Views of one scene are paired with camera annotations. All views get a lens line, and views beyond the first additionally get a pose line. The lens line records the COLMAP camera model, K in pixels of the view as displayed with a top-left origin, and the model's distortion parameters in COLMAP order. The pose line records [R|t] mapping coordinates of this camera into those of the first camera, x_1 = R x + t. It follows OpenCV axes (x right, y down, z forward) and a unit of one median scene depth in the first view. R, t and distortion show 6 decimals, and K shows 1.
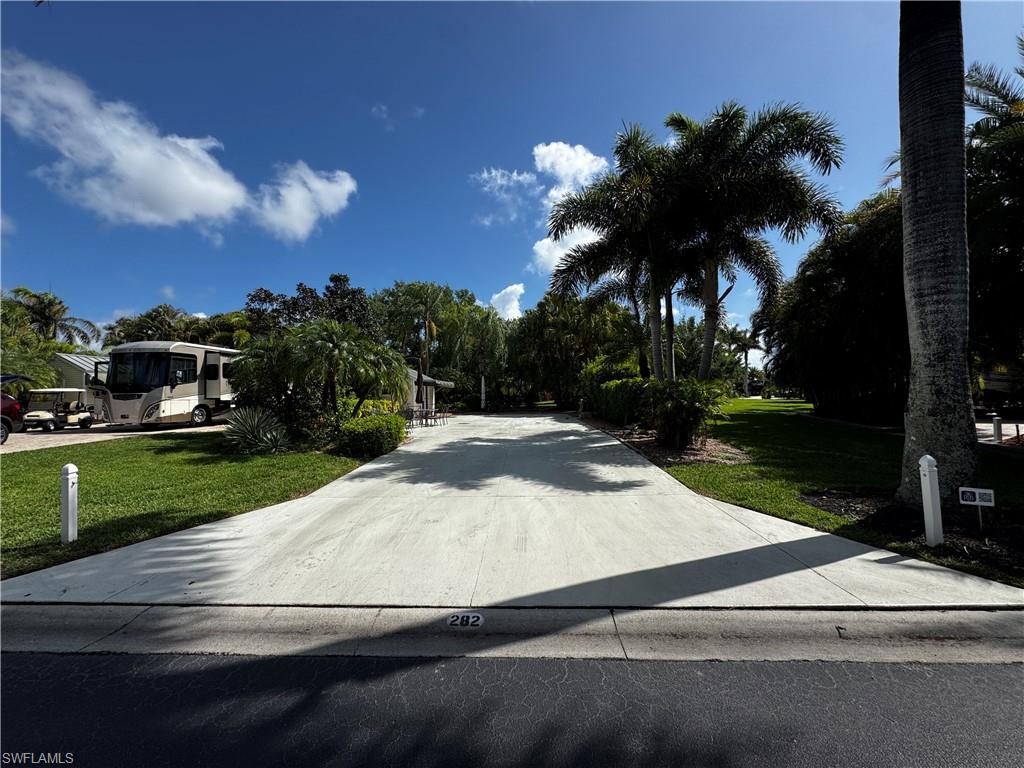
lens RADIAL K [[405.8, 0, 513.6], [0, 405.8, 387.3], [0, 0, 1]] dist [-0.008817, 0.000915]
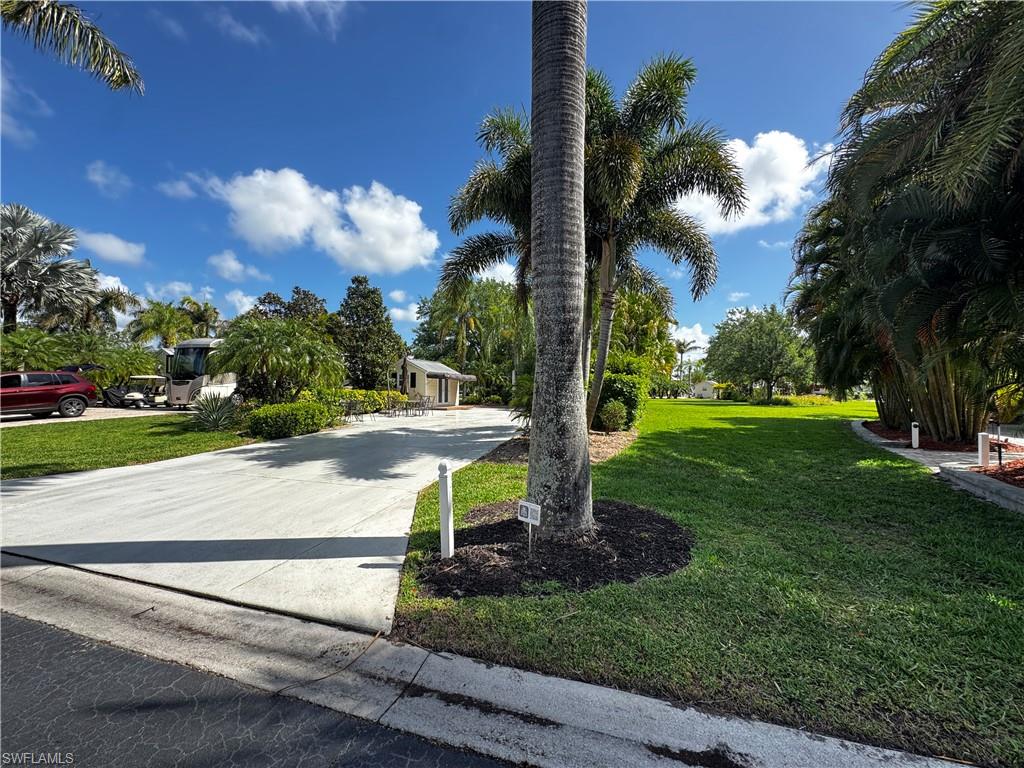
lens RADIAL K [[405.8, 0, 507.6], [0, 405.8, 388.5], [0, 0, 1]] dist [-0.008817, 0.000915]
pose [[0.965917, 0.022576, -0.257864, 0.155849], [-0.018075, 0.999640, 0.019813, -0.001181], [0.258219, -0.014477, 0.965978, 0.018002]]
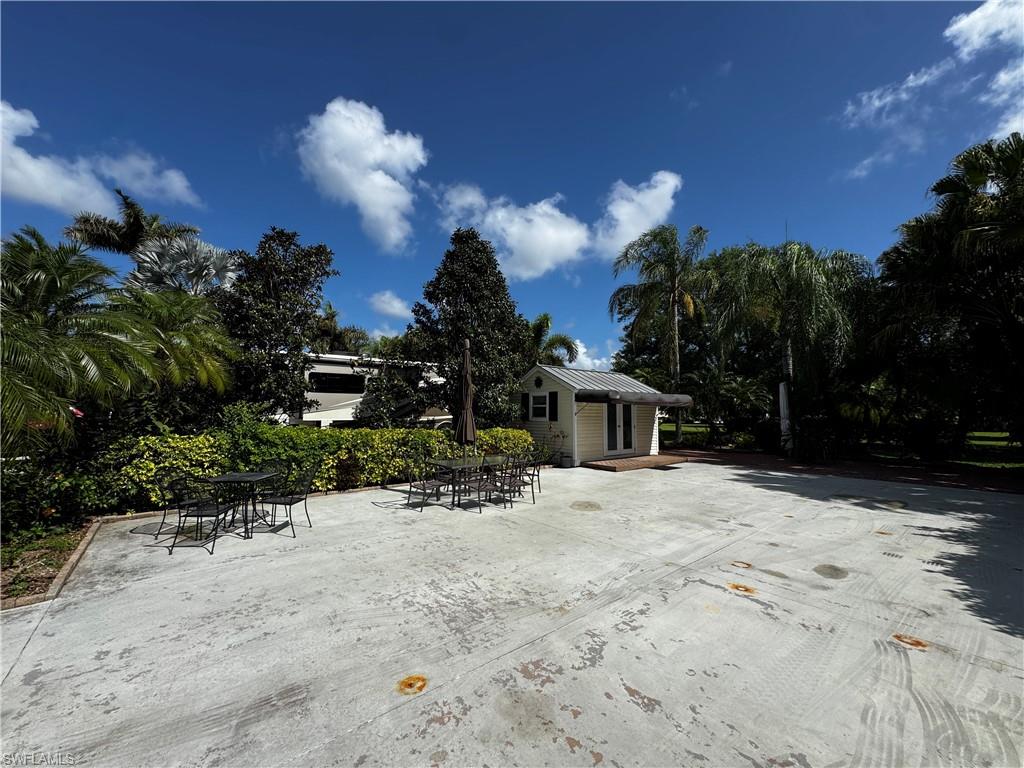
lens RADIAL K [[405.8, 0, 508.8], [0, 405.8, 375.0], [0, 0, 1]] dist [-0.008817, 0.000915]
pose [[0.680577, -0.050056, -0.730964, 0.052986], [-0.000793, 0.997613, -0.069054, -0.001752], [0.732676, 0.047576, 0.678913, 0.391289]]
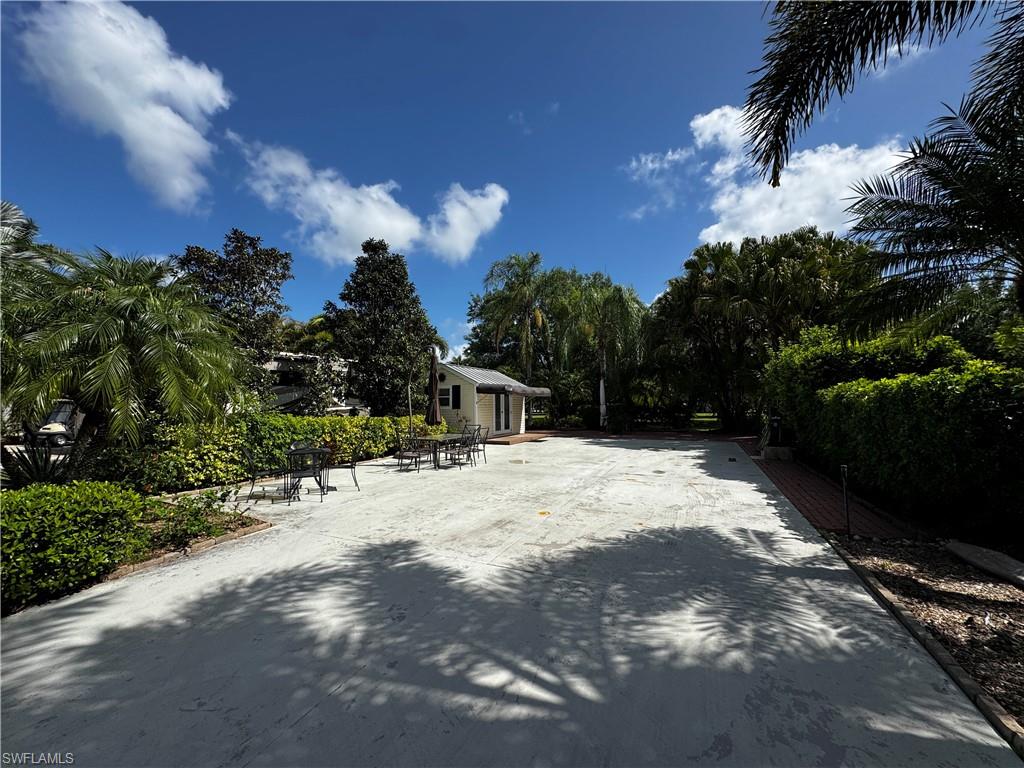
lens RADIAL K [[405.8, 0, 510.6], [0, 405.8, 377.4], [0, 0, 1]] dist [-0.008817, 0.000915]
pose [[0.924601, -0.019034, -0.380461, 0.042166], [0.002863, 0.999070, -0.043025, -0.001526], [0.380926, 0.038692, 0.923795, 0.265242]]
